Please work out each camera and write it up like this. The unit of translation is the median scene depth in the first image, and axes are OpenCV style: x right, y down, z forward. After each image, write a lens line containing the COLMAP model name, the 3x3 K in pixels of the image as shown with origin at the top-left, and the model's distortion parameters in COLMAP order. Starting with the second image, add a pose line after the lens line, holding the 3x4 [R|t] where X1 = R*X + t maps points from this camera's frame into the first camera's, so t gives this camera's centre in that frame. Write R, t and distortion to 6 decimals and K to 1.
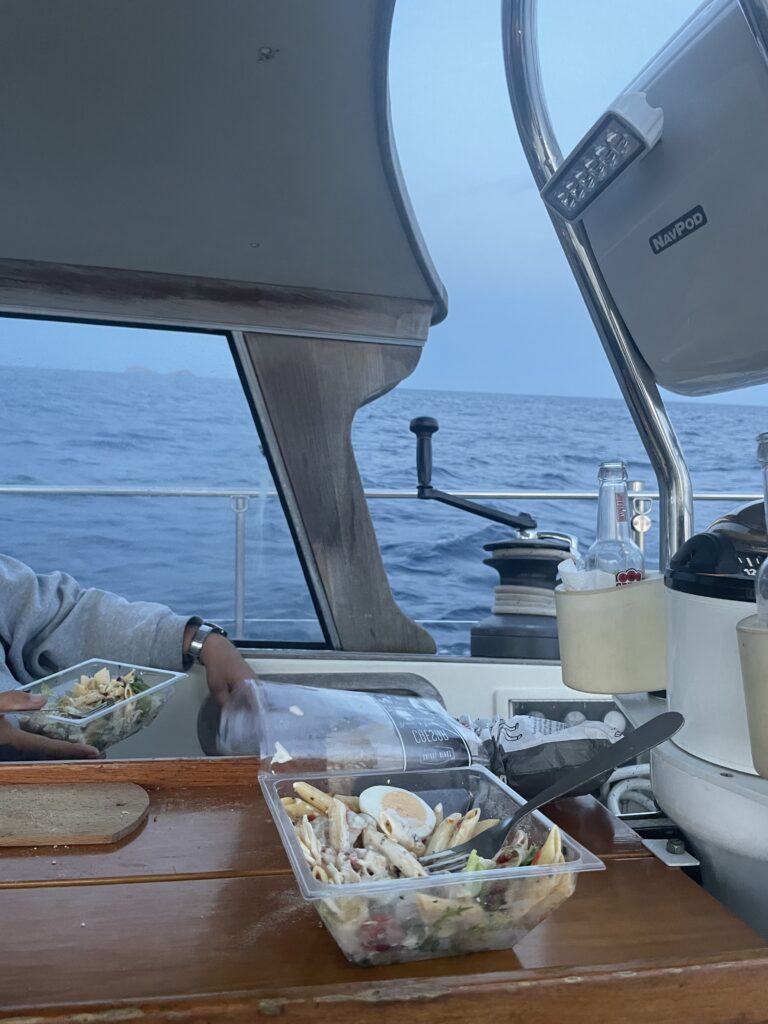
lens RADIAL K [[777.8, 0, 384.0], [0, 777.8, 512.0], [0, 0, 1]] dist [0.091011, -0.129621]
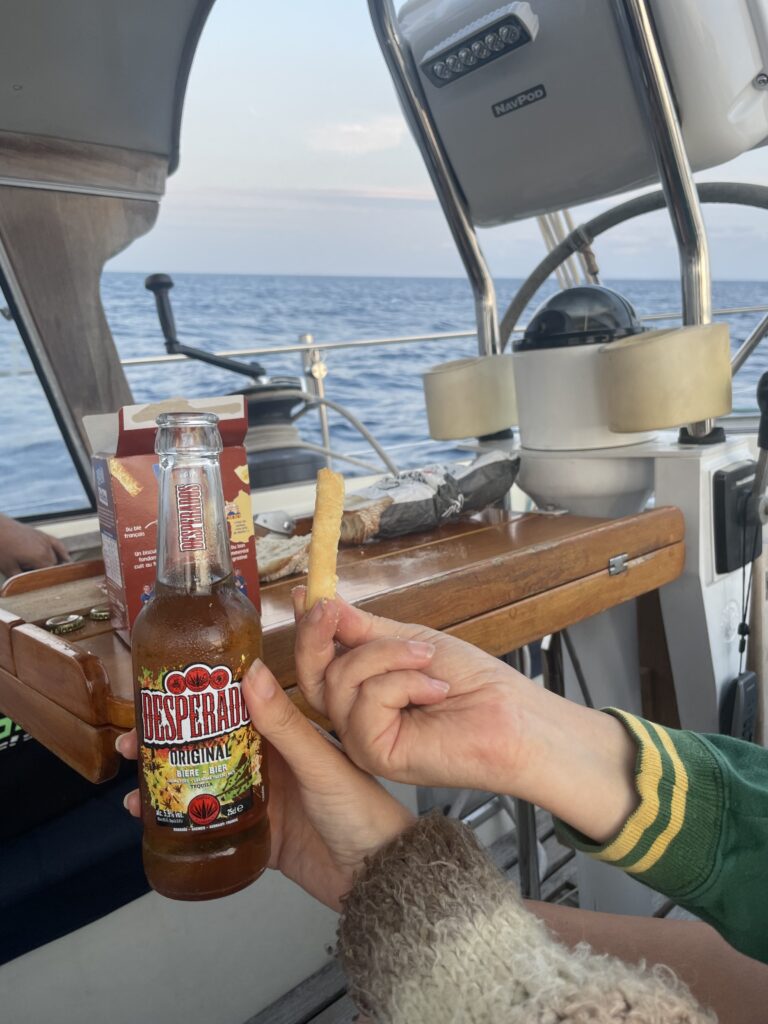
lens RADIAL K [[777.8, 0, 384.0], [0, 777.8, 512.0], [0, 0, 1]] dist [0.091011, -0.129621]
pose [[0.852181, -0.188900, 0.487959, -0.295565], [0.117324, 0.977797, 0.173630, 0.045914], [-0.509923, -0.090714, 0.855423, -0.086911]]
